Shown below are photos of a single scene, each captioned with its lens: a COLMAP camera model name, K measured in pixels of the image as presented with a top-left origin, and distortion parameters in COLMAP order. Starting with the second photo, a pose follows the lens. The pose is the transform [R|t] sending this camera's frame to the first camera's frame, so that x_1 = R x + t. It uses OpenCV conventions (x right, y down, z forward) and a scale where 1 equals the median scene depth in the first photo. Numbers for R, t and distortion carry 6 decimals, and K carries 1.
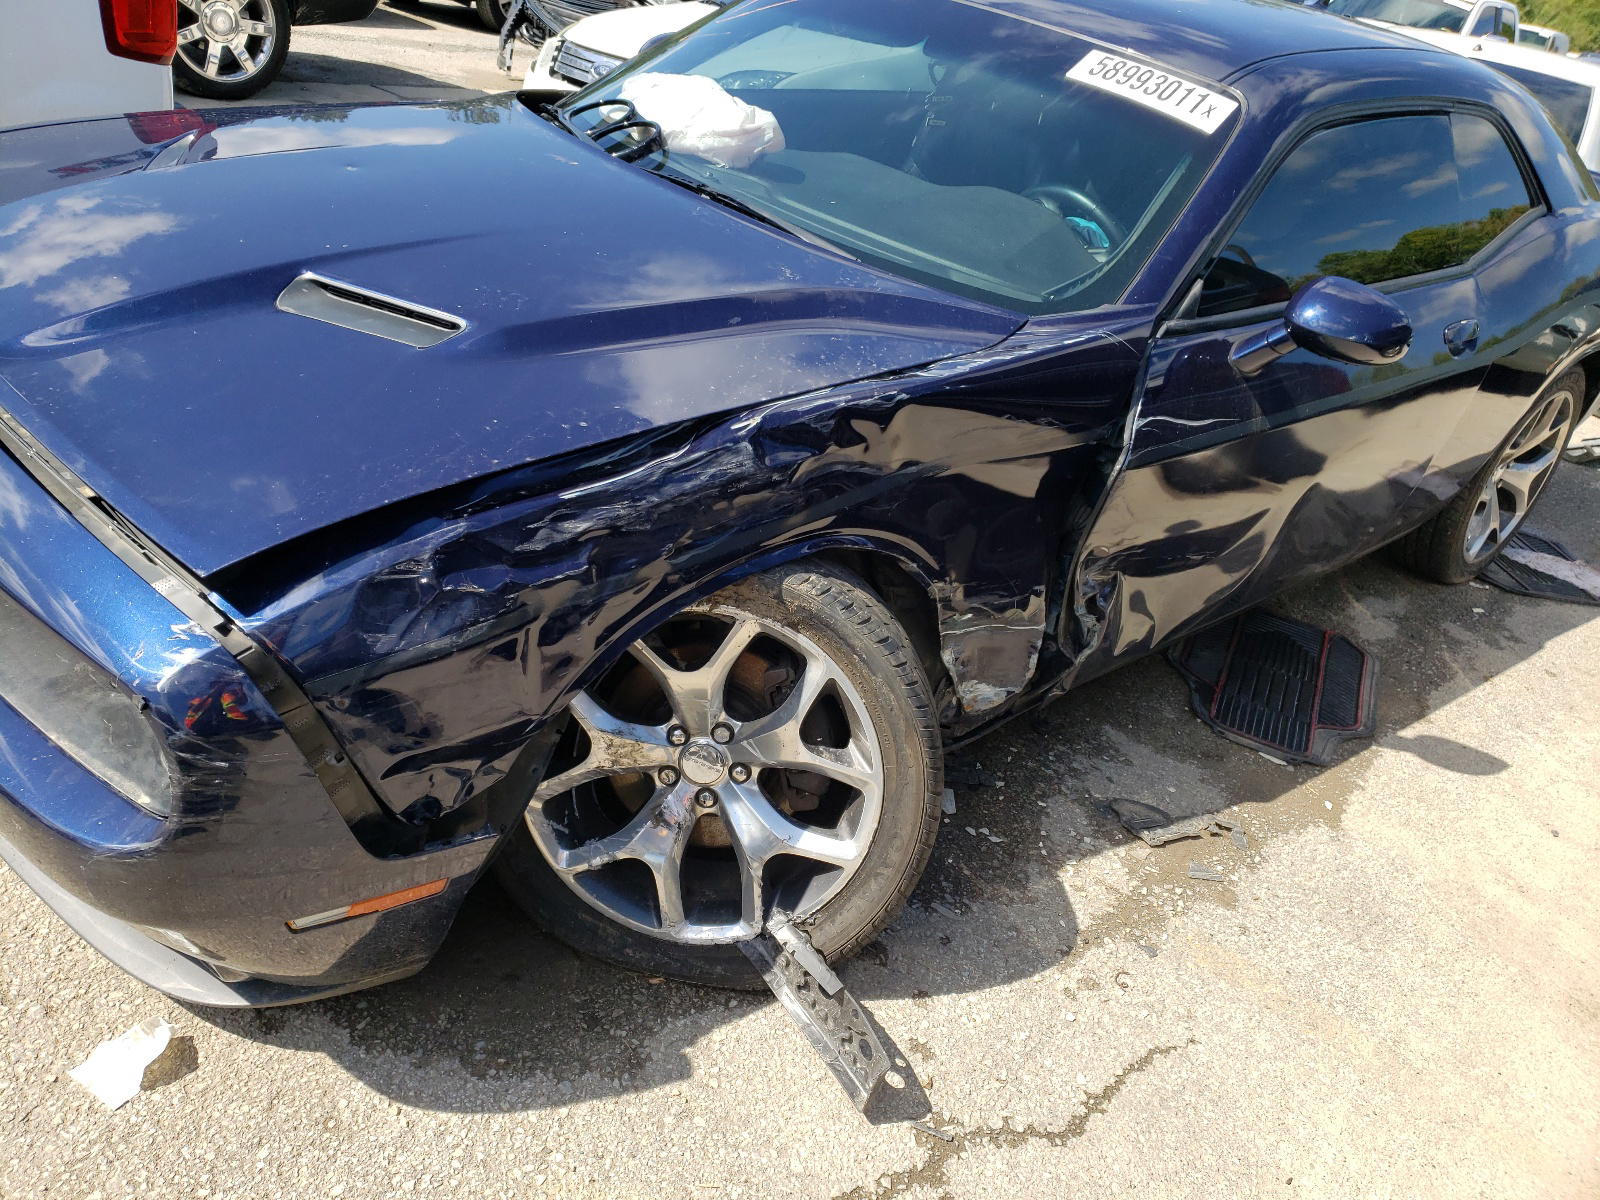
lens RADIAL K [[1199.2, 0, 800.0], [0, 1199.2, 600.0], [0, 0, 1]] dist [0.036344, -0.002987]
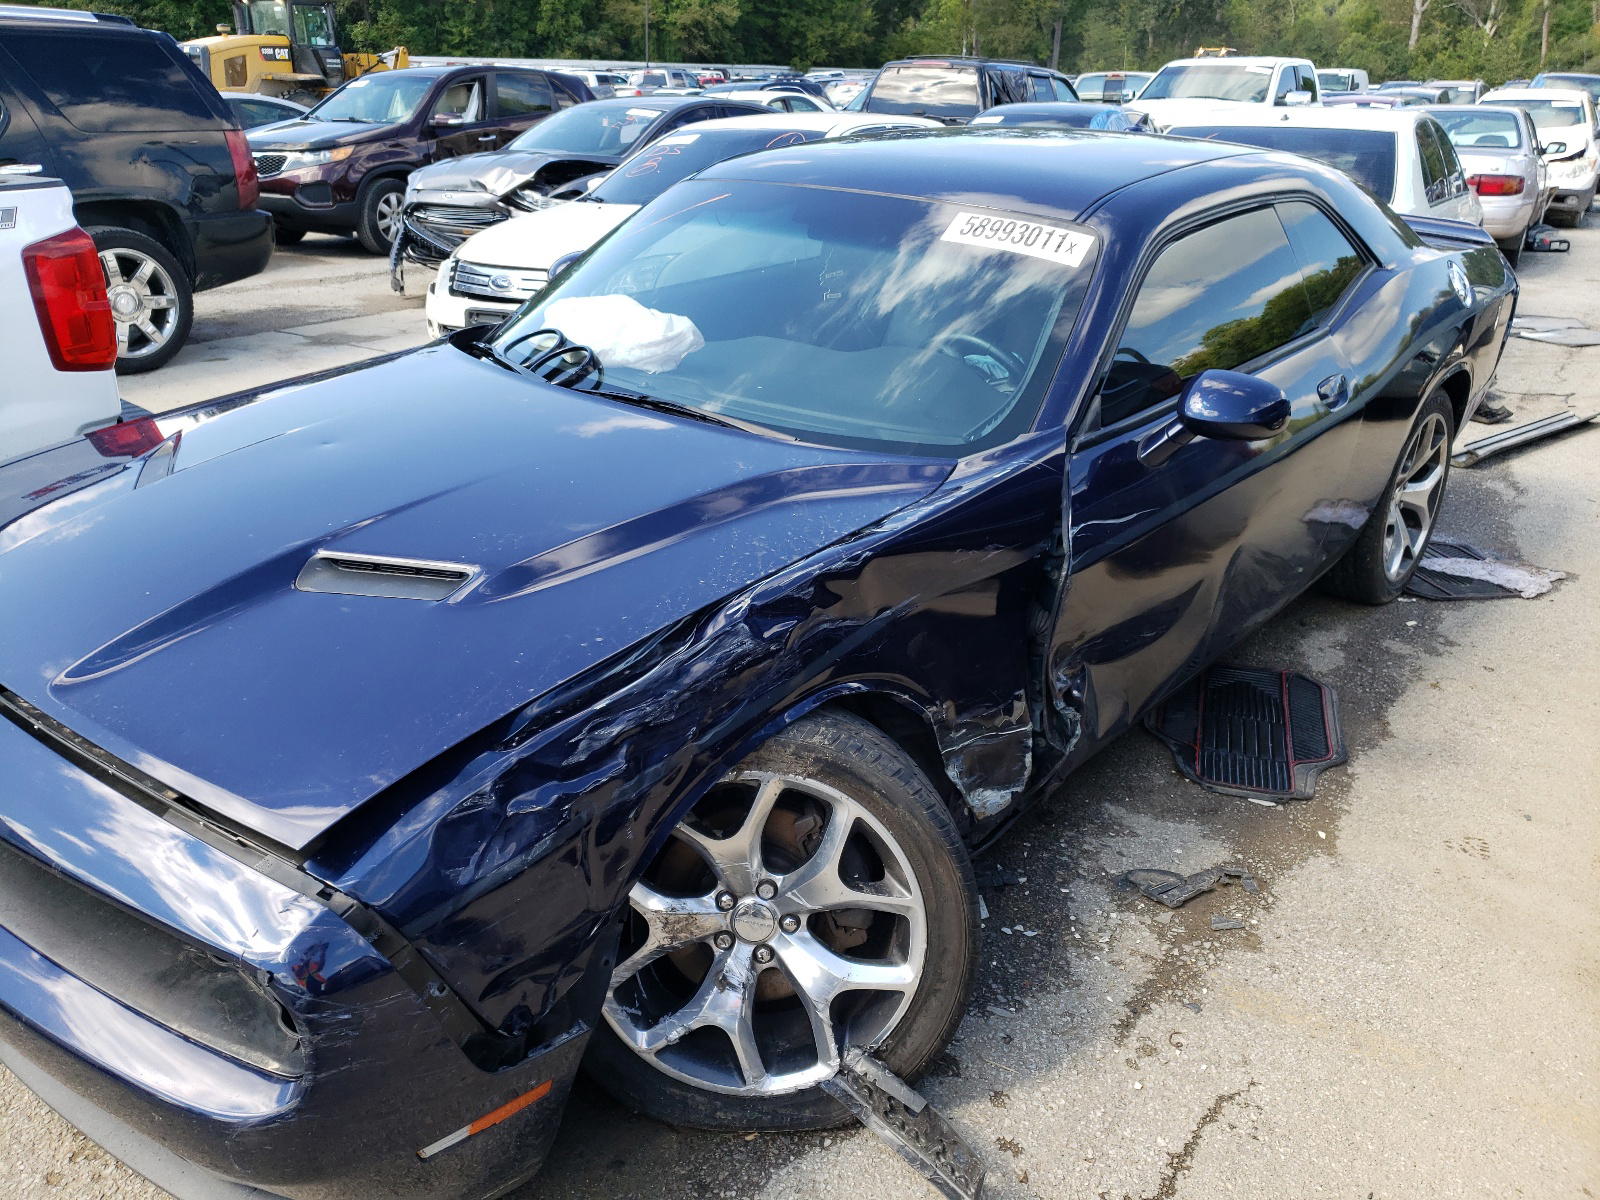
lens RADIAL K [[1233.3, 0, 800.0], [0, 1233.3, 600.0], [0, 0, 1]] dist [0.020286, 0.012232]
pose [[0.978834, -0.197369, 0.054130, -0.039620], [0.201647, 0.975288, -0.090282, -0.031946], [-0.034973, 0.099286, 0.994444, -0.113166]]
